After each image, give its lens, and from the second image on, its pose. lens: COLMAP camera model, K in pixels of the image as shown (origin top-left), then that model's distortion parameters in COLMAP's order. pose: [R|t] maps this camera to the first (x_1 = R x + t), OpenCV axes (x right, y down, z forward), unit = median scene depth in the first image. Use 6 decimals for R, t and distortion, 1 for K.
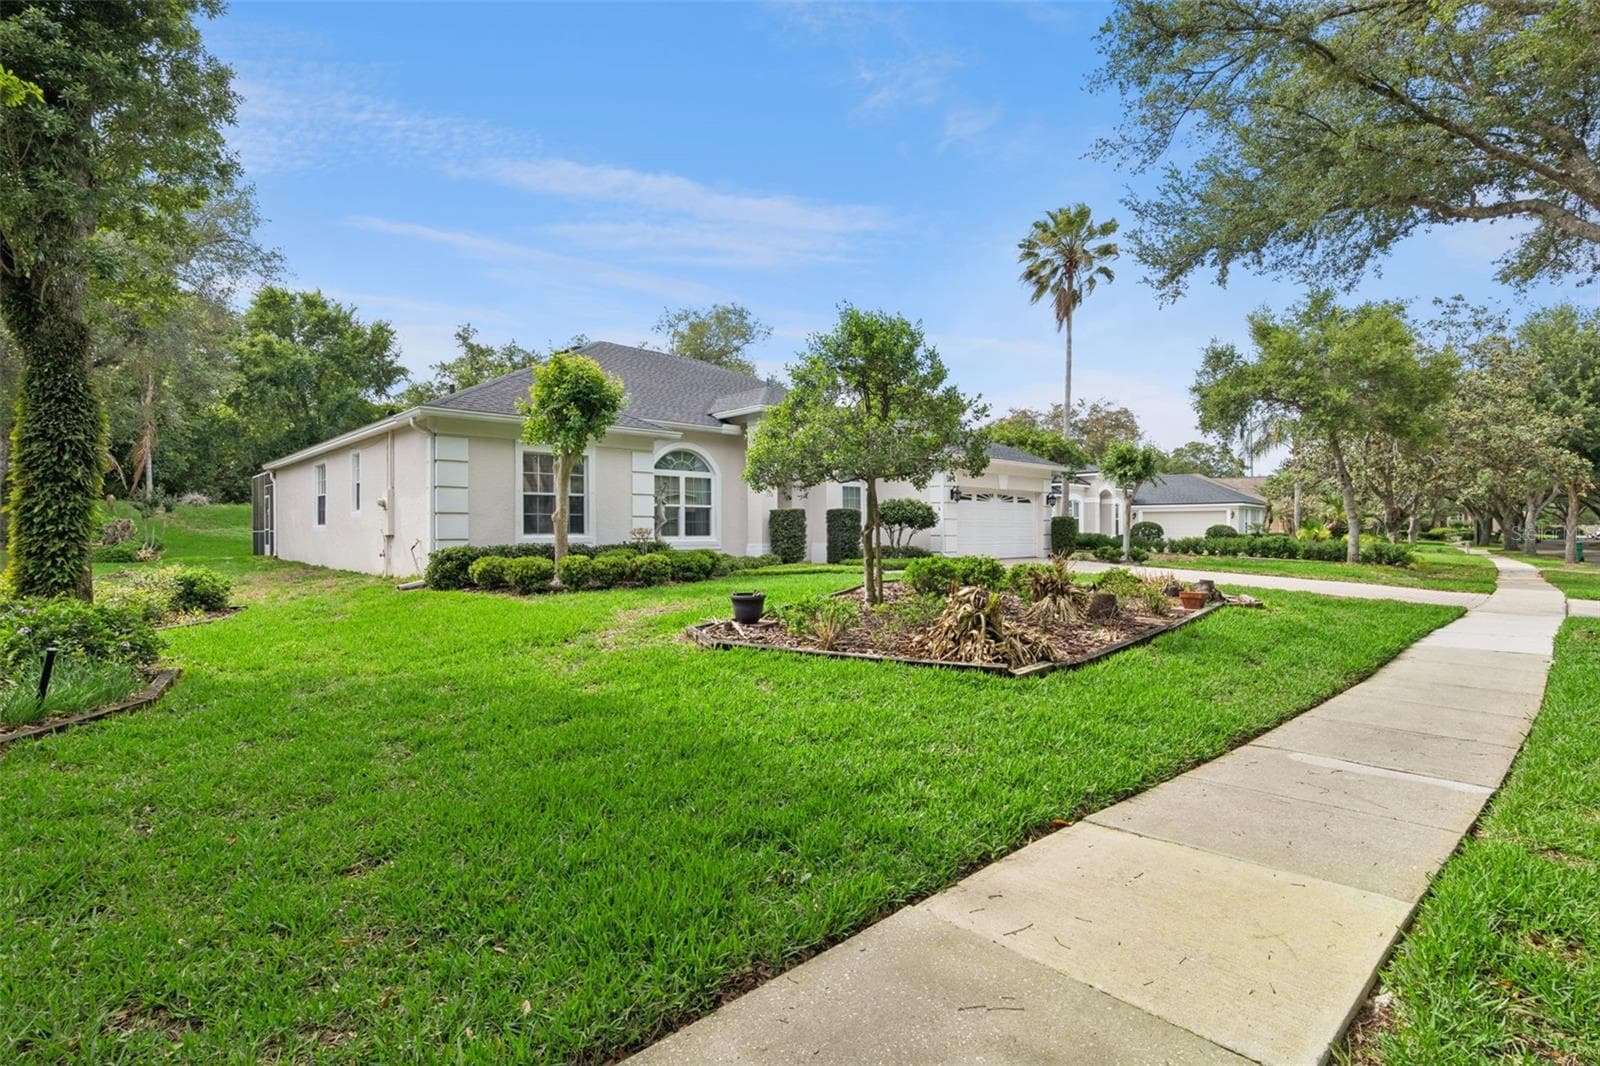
lens RADIAL K [[759.6, 0, 794.6], [0, 759.6, 536.0], [0, 0, 1]] dist [-0.018268, 0.010467]
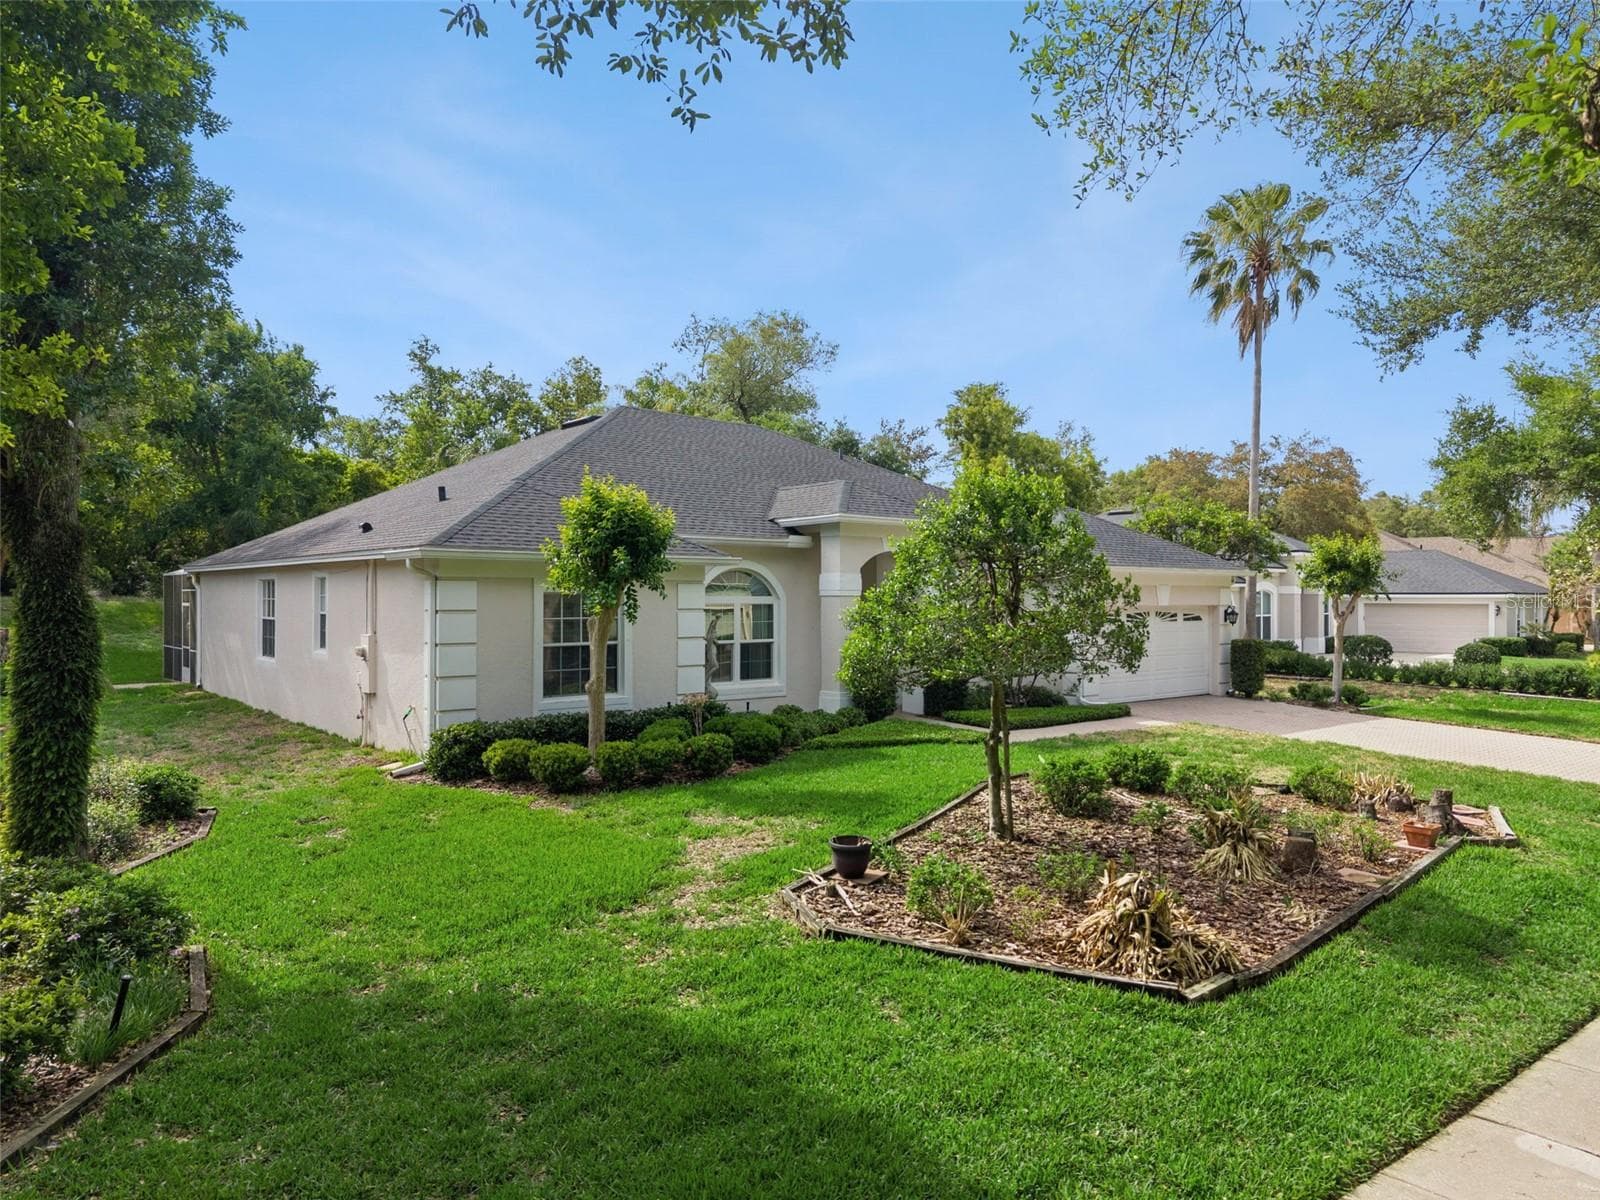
lens RADIAL K [[1063.2, 0, 800.0], [0, 1063.2, 600.0], [0, 0, 1]] dist [0.025148, -0.016131]
pose [[0.998360, 0.003160, -0.057169, -0.033187], [-0.003334, 0.999990, -0.002937, -0.114847], [0.057159, 0.003123, 0.998360, -0.097837]]
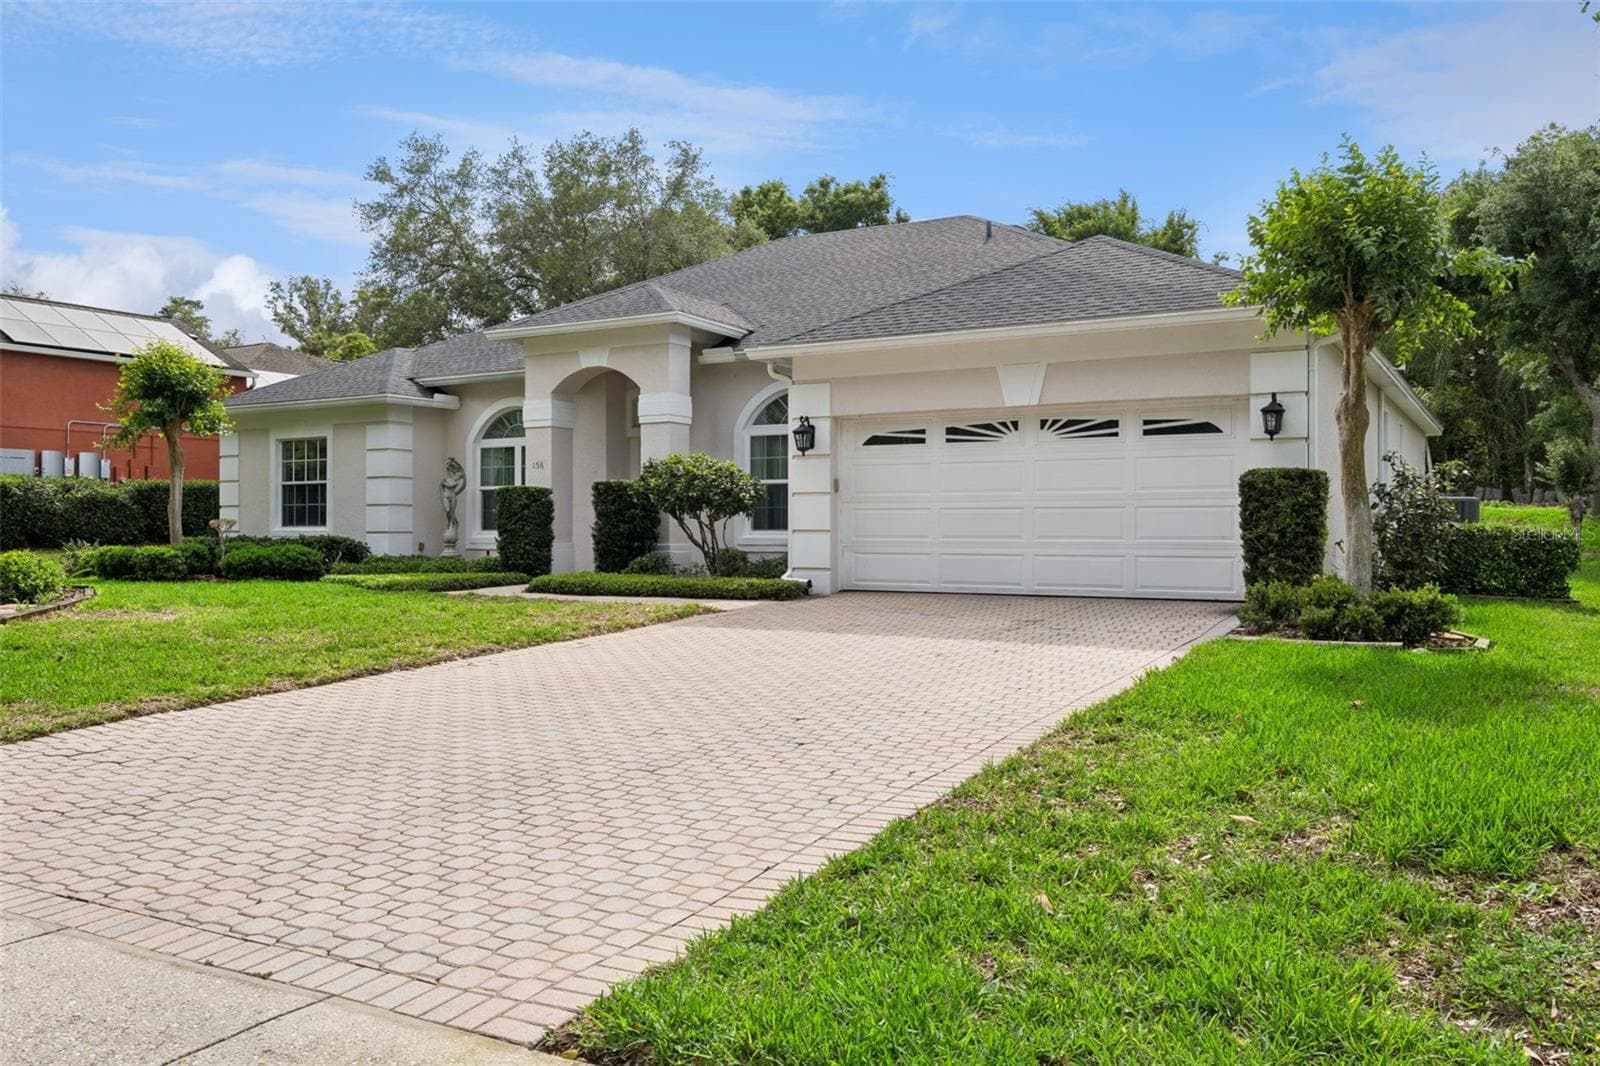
lens RADIAL K [[1211.9, 0, 800.0], [0, 1211.9, 533.0], [0, 0, 1]] dist [-0.005588, -0.005854]
pose [[0.317800, 0.003410, -0.948152, 1.472337], [-0.004651, 0.999987, 0.002038, 0.000553], [0.948146, 0.003762, 0.317812, 1.284291]]
